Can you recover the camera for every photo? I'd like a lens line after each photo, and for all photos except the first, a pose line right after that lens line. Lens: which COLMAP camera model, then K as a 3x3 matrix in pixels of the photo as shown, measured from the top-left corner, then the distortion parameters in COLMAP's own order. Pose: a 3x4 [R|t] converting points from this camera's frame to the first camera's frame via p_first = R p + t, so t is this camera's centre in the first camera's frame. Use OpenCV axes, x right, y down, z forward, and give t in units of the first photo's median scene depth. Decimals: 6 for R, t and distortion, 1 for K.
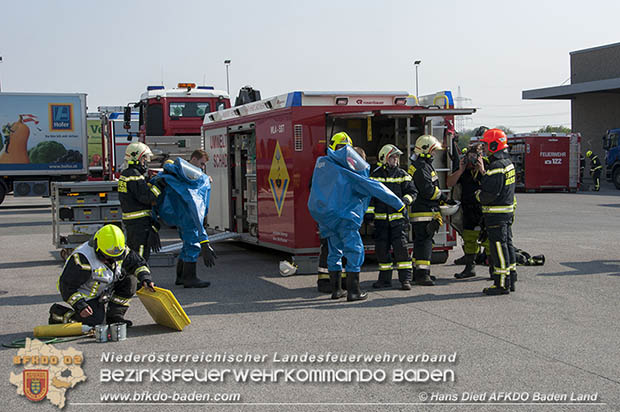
lens RADIAL K [[1012.0, 0, 310.2], [0, 1012.0, 201.8], [0, 0, 1]] dist [0.177200, 0.000000]
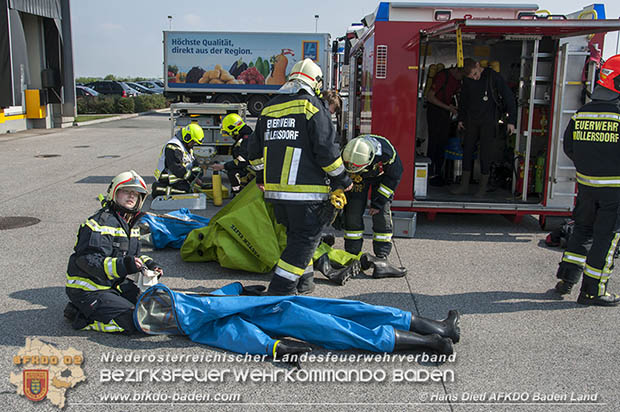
lens RADIAL K [[647.5, 0, 310.5], [0, 647.5, 190.8], [0, 0, 1]] dist [0.050672, 0.000000]
pose [[0.944014, 0.094487, -0.316085, 0.040514], [-0.056983, 0.990408, 0.125876, -0.009304], [0.324947, -0.100817, 0.940343, 0.188869]]
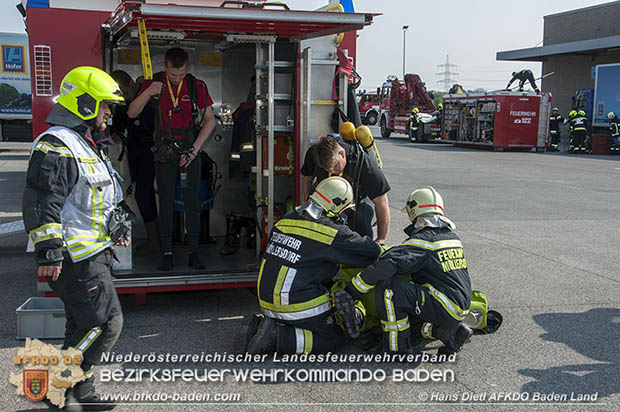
lens RADIAL K [[808.2, 0, 307.9], [0, 808.2, 210.7], [0, 0, 1]] dist [0.137744, 0.000000]
pose [[0.999353, 0.031944, -0.016551, 0.050234], [-0.030508, 0.996267, 0.080749, -0.011623], [0.019069, -0.080192, 0.996597, 0.221361]]
